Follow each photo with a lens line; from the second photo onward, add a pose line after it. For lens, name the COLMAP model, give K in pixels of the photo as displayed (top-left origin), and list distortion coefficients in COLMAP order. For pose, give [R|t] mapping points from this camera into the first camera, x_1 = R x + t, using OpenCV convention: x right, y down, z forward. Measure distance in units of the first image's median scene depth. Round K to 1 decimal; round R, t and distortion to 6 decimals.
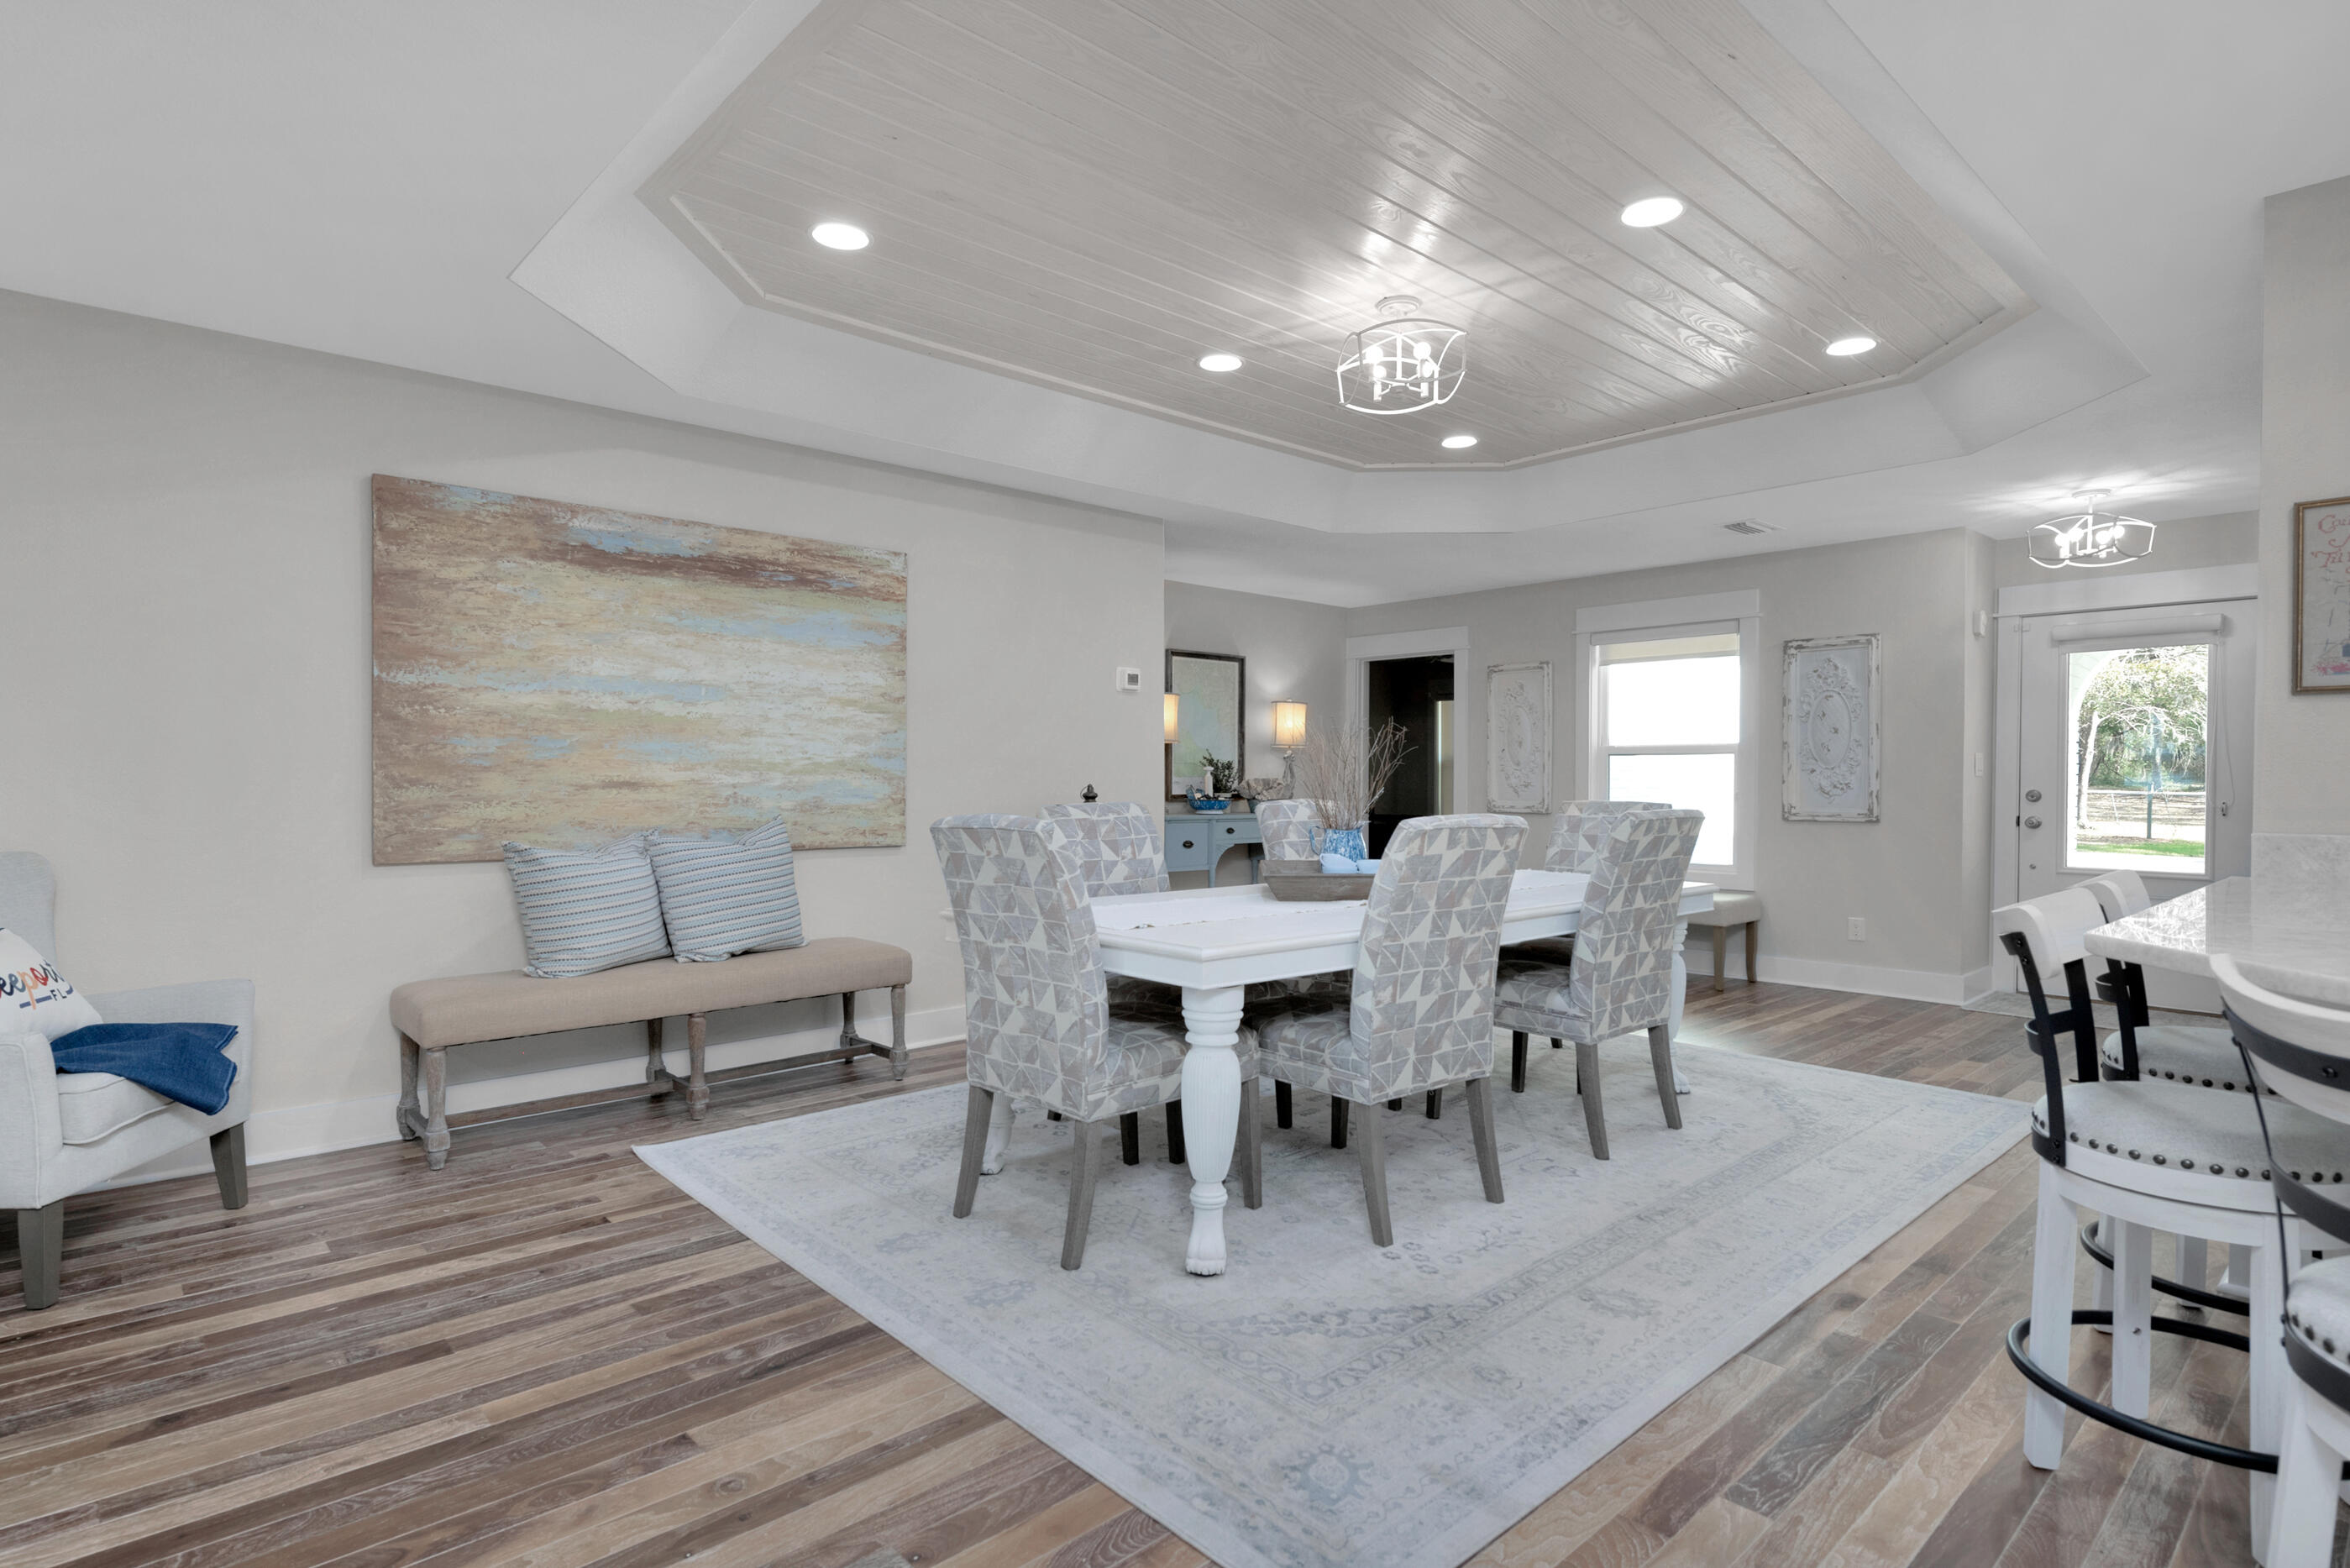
lens RADIAL K [[1151.4, 0, 1240.3], [0, 1151.4, 791.5], [0, 0, 1]] dist [-0.000473, -0.000901]
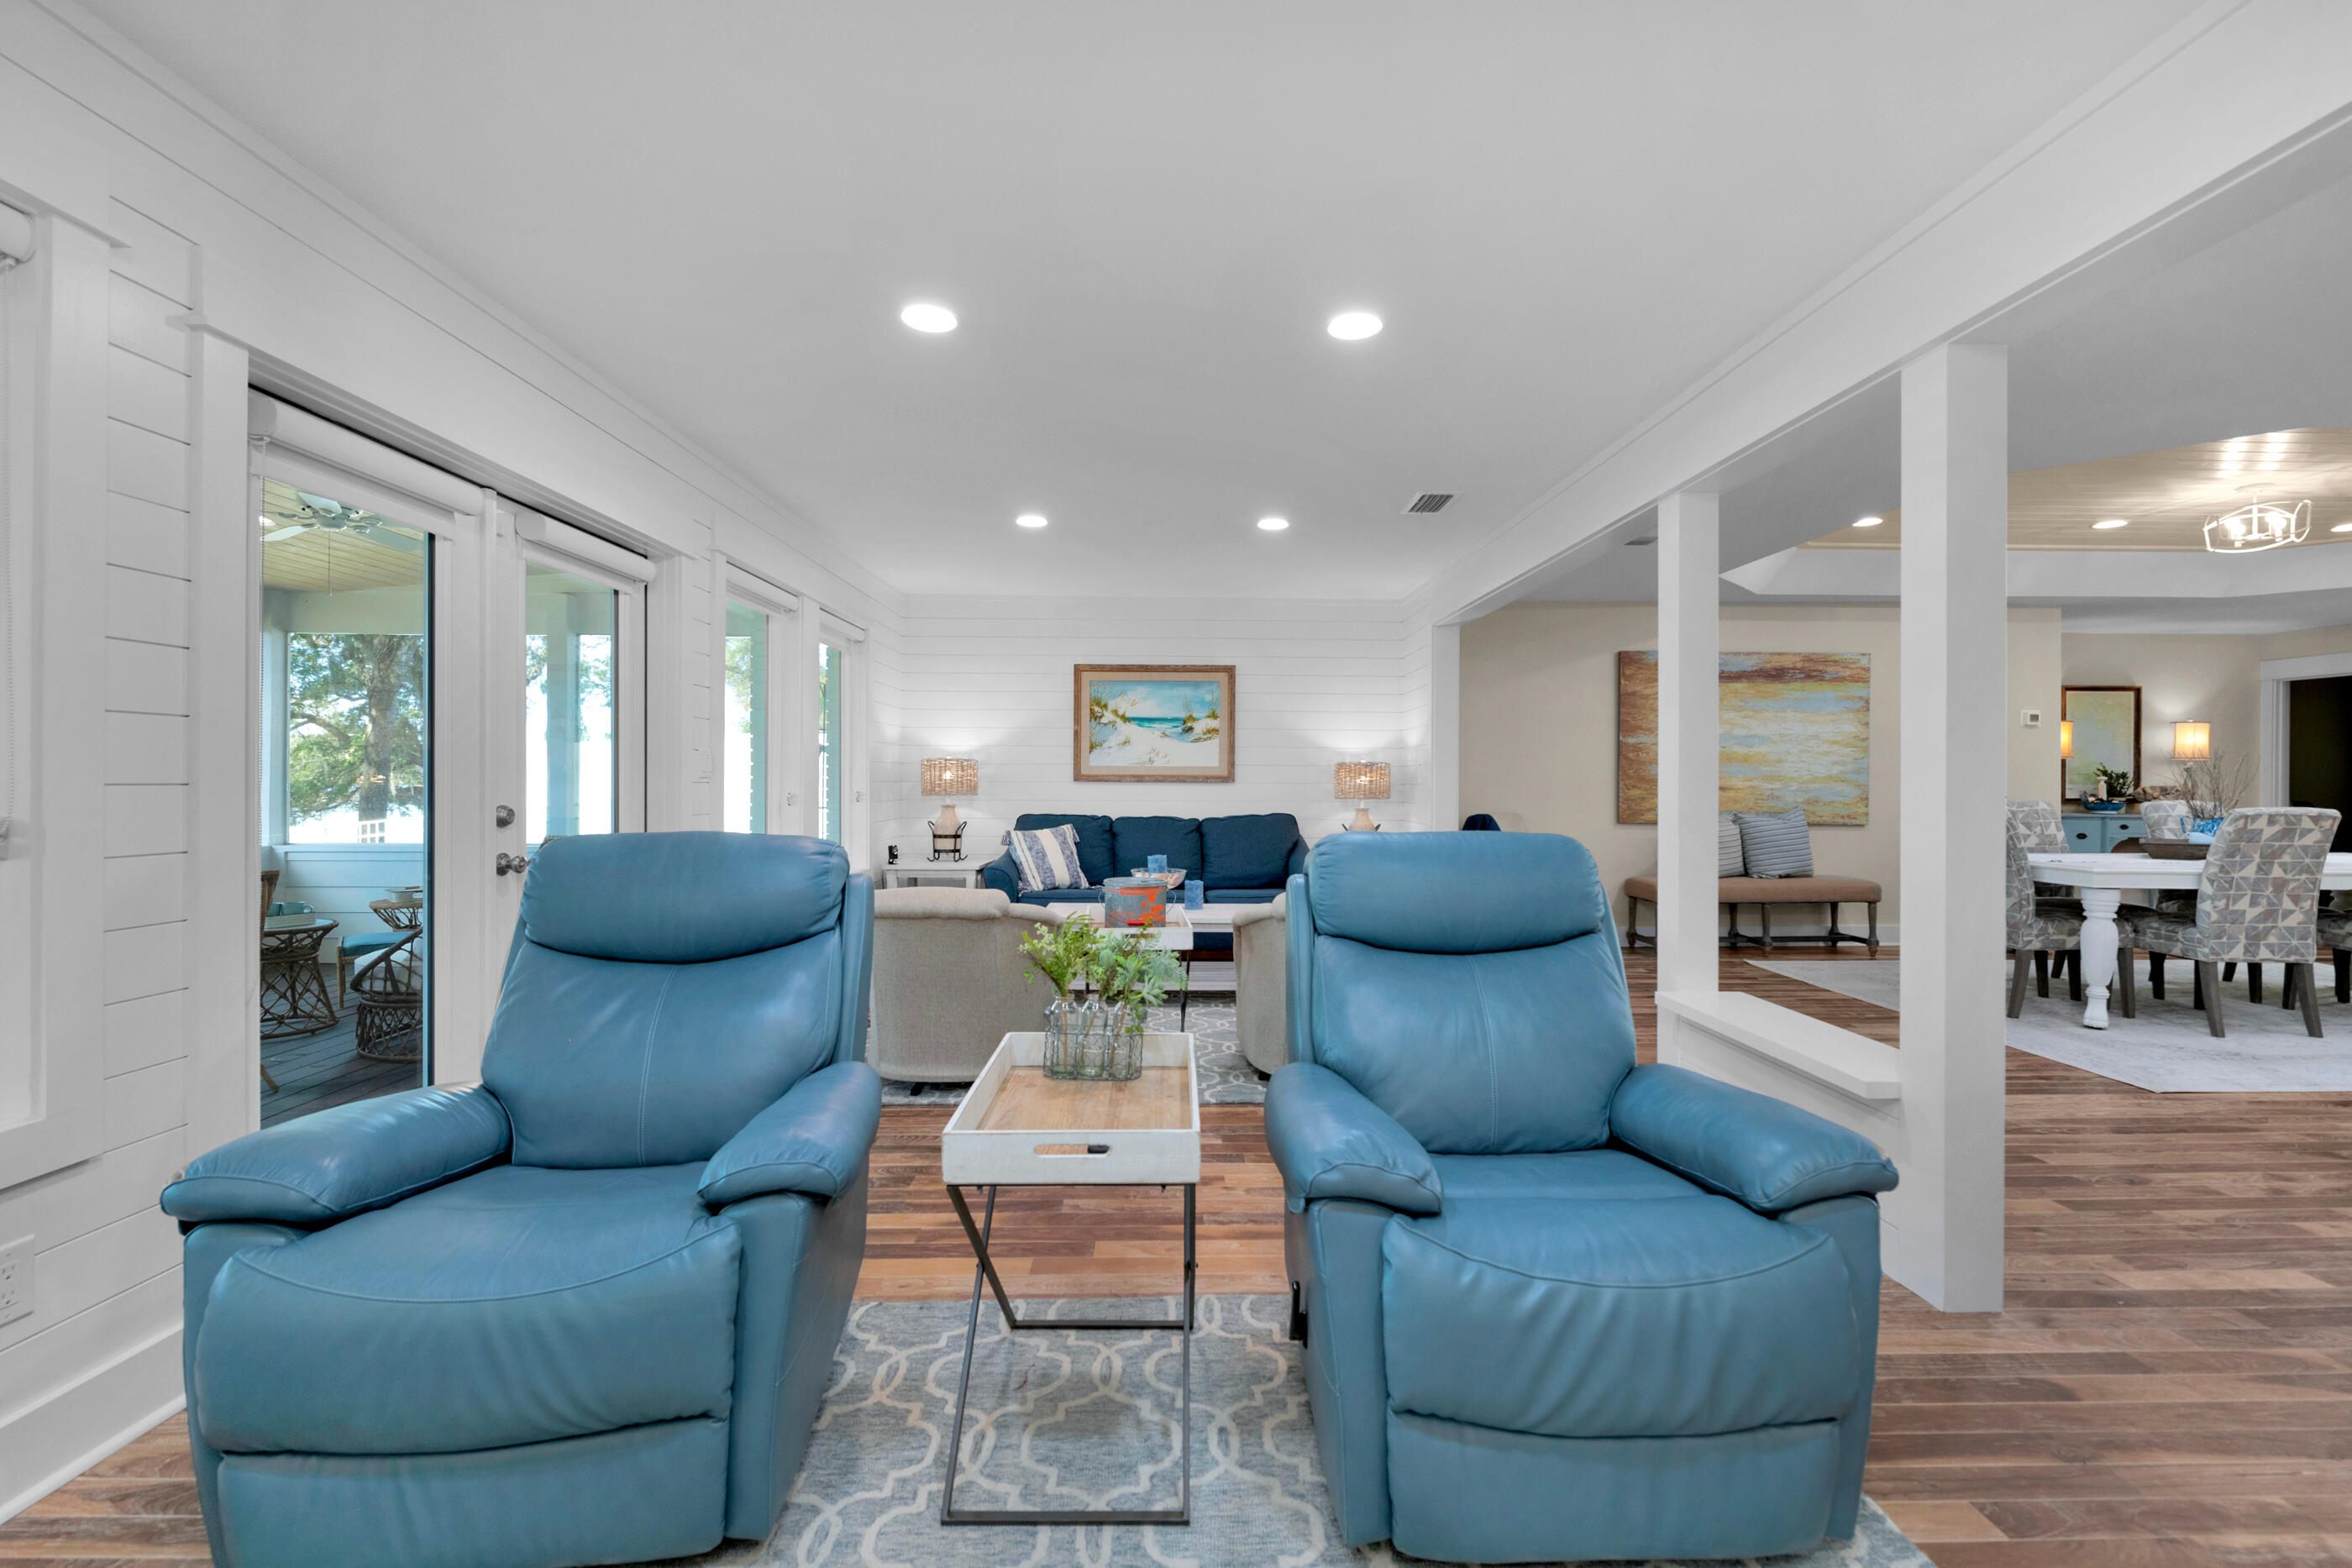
lens RADIAL K [[1055.9, 0, 1219.5], [0, 1055.9, 782.0], [0, 0, 1]] dist [0.005157, -0.006033]
pose [[0.746898, 0.000564, -0.664938, 0.036038], [-0.009058, 0.999915, -0.009326, 0.007671], [0.664877, 0.012989, 0.746840, -0.934129]]
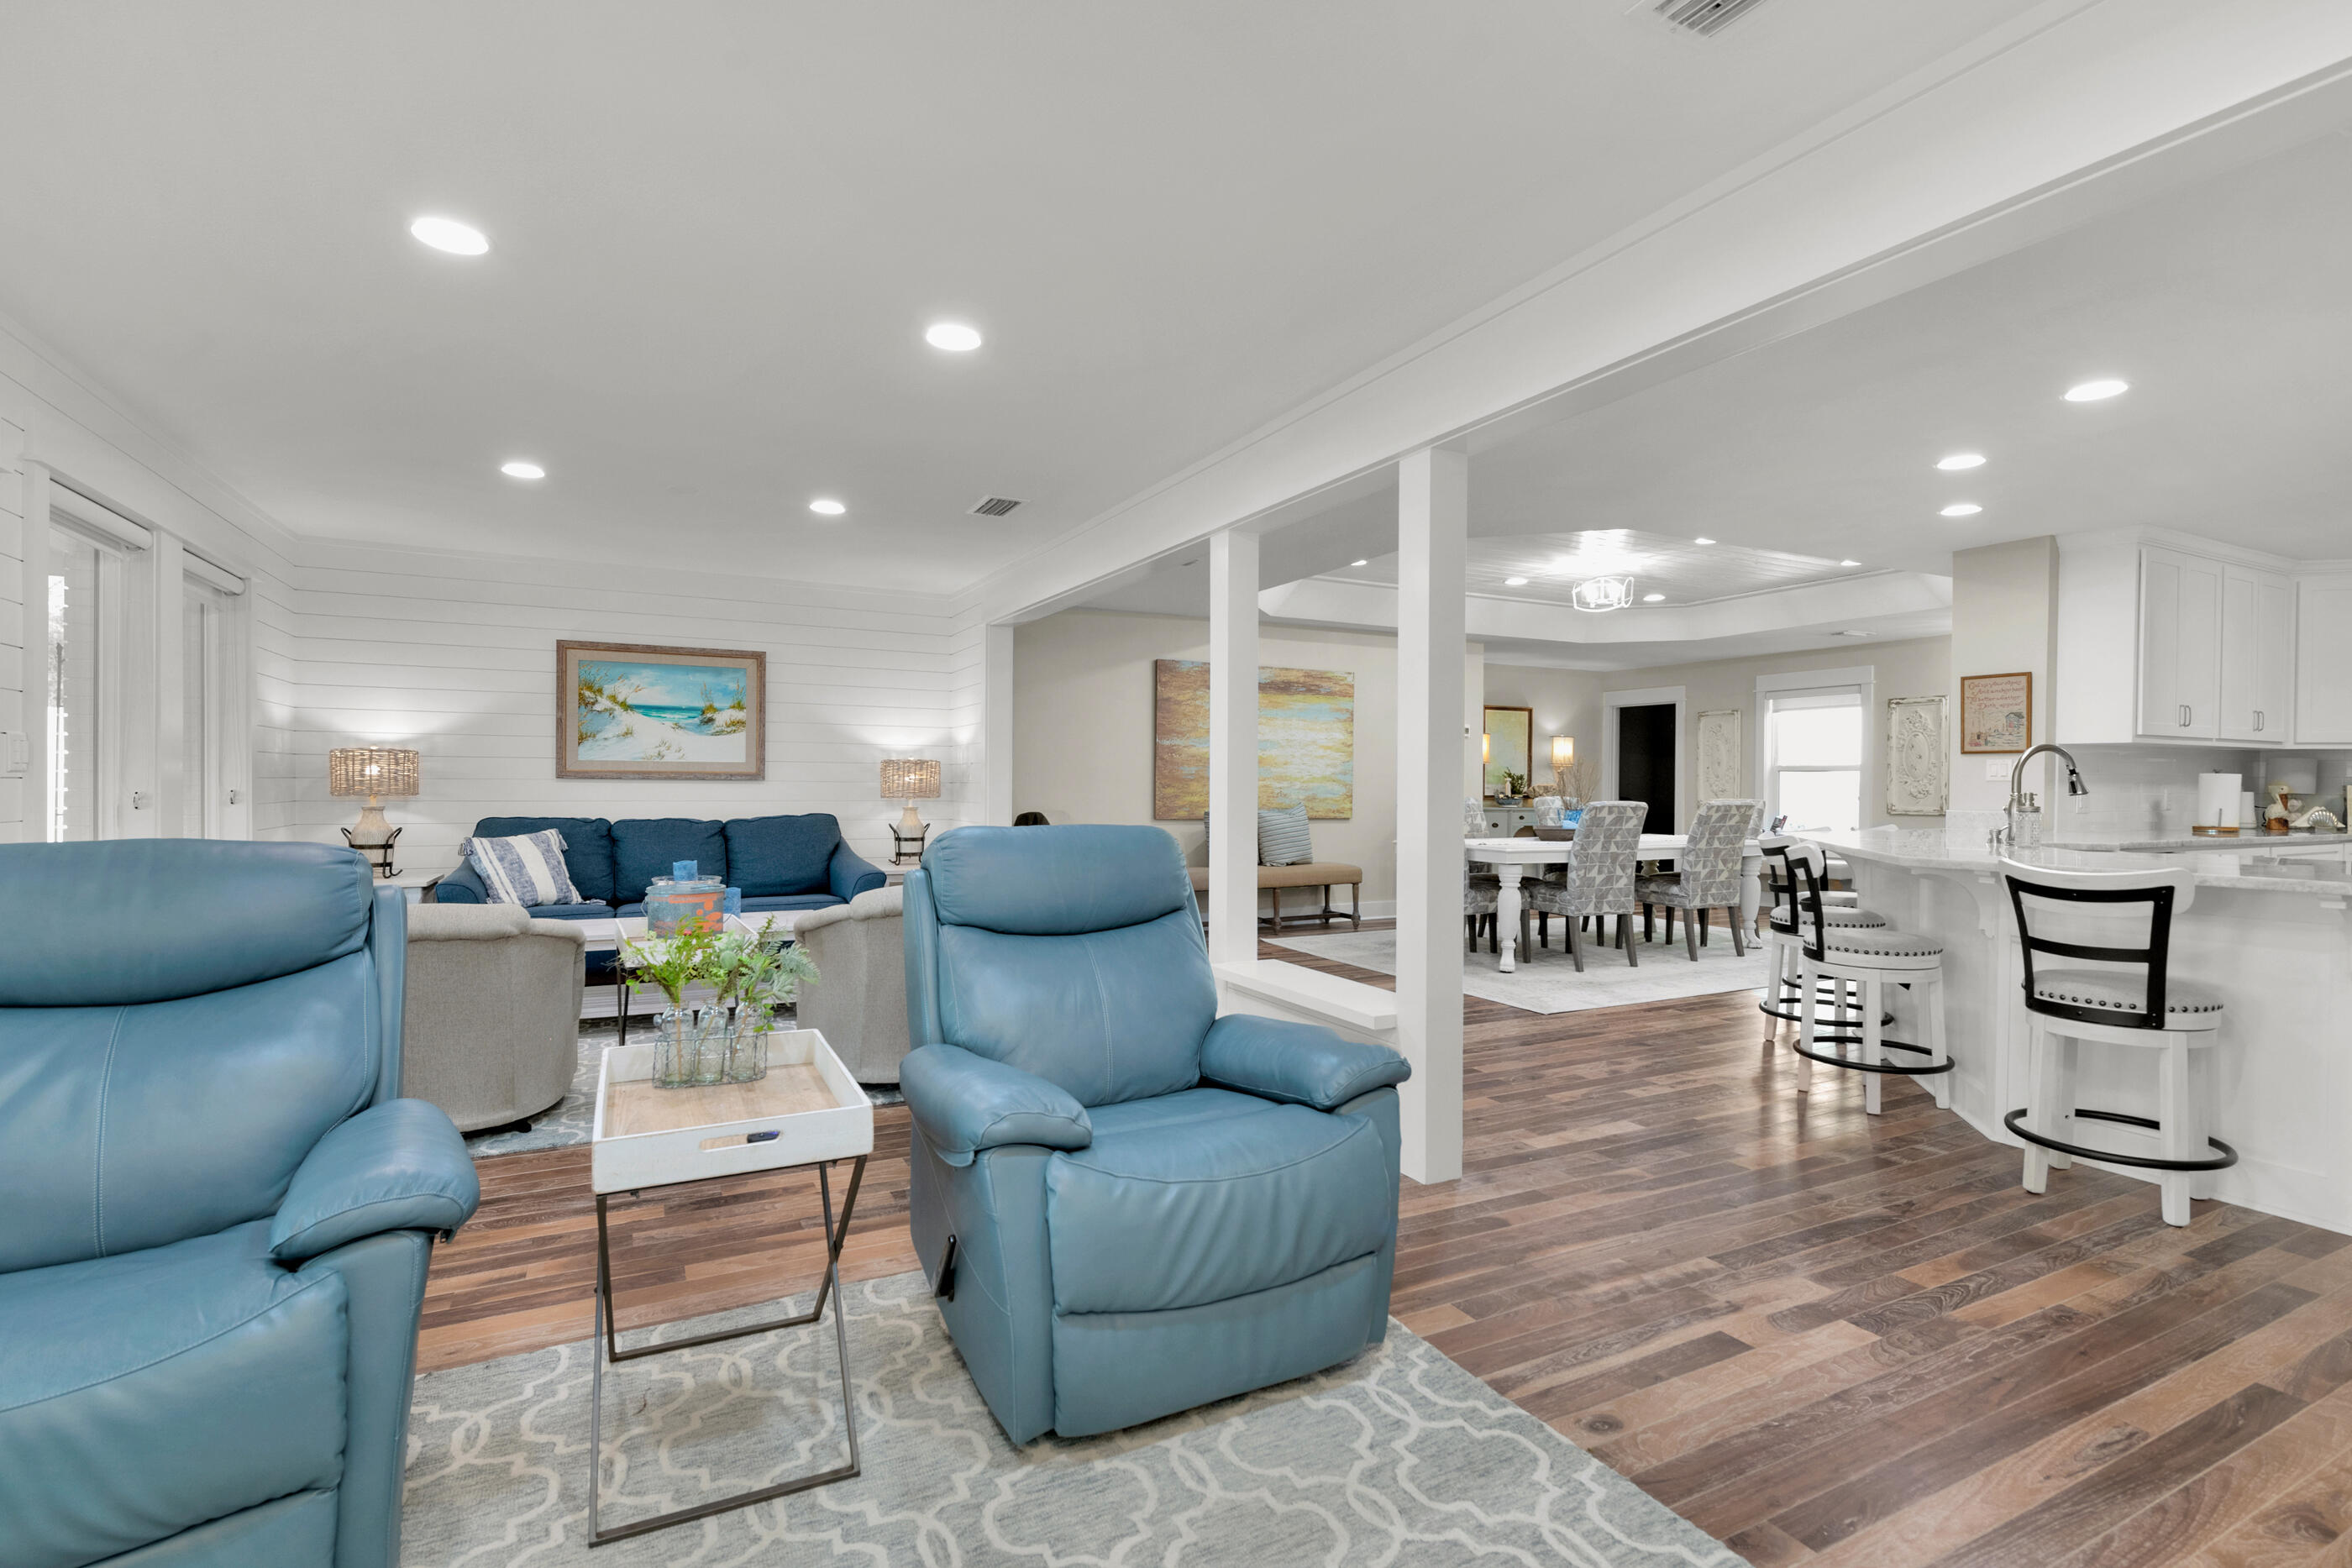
lens RADIAL K [[1095.2, 0, 1248.5], [0, 1095.2, 786.7], [0, 0, 1]] dist [0.015439, -0.009876]
pose [[0.966535, 0.004927, -0.256489, 0.026128], [-0.007176, 0.999944, -0.007831, 0.009396], [0.256436, 0.009409, 0.966515, -1.031050]]
